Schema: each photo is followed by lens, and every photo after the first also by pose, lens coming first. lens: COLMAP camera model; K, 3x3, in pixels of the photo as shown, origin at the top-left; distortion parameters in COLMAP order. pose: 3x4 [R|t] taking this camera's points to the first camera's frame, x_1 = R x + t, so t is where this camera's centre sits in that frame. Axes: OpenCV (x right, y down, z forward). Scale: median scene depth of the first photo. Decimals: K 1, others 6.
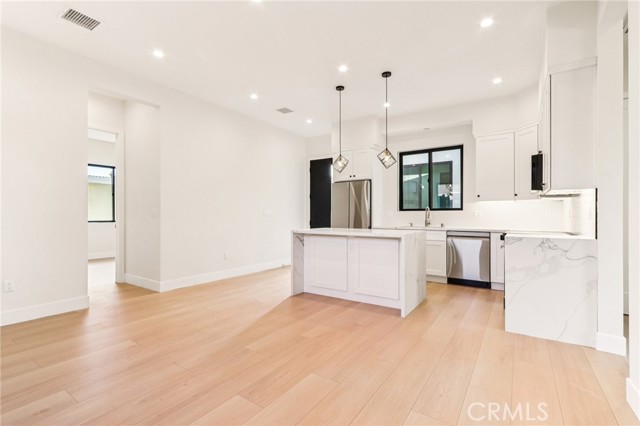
lens RADIAL K [[296.3, 0, 317.9], [0, 296.3, 212.4], [0, 0, 1]] dist [0.004443, 0.000090]
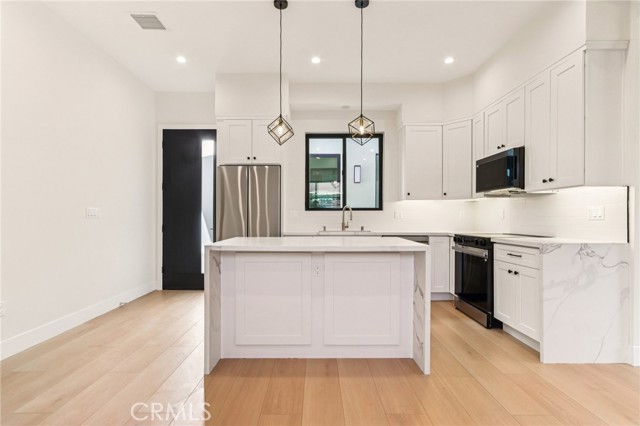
lens RADIAL K [[320.3, 0, 315.5], [0, 320.3, 216.7], [0, 0, 1]] dist [-0.002628, 0.002967]
pose [[0.828558, -0.001906, 0.559900, -0.257687], [-0.004618, 0.999937, 0.010239, 0.003630], [-0.559884, -0.011069, 0.828497, 0.475462]]
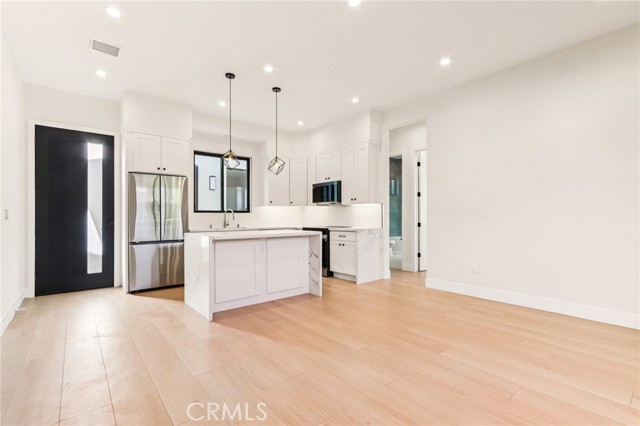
lens RADIAL K [[296.3, 0, 316.8], [0, 296.3, 215.9], [0, 0, 1]] dist [0.004443, 0.000090]
pose [[0.285928, -0.000107, 0.958251, -0.804982], [-0.006106, 0.999979, 0.001934, 0.002712], [-0.958232, -0.006404, 0.285922, 0.551349]]
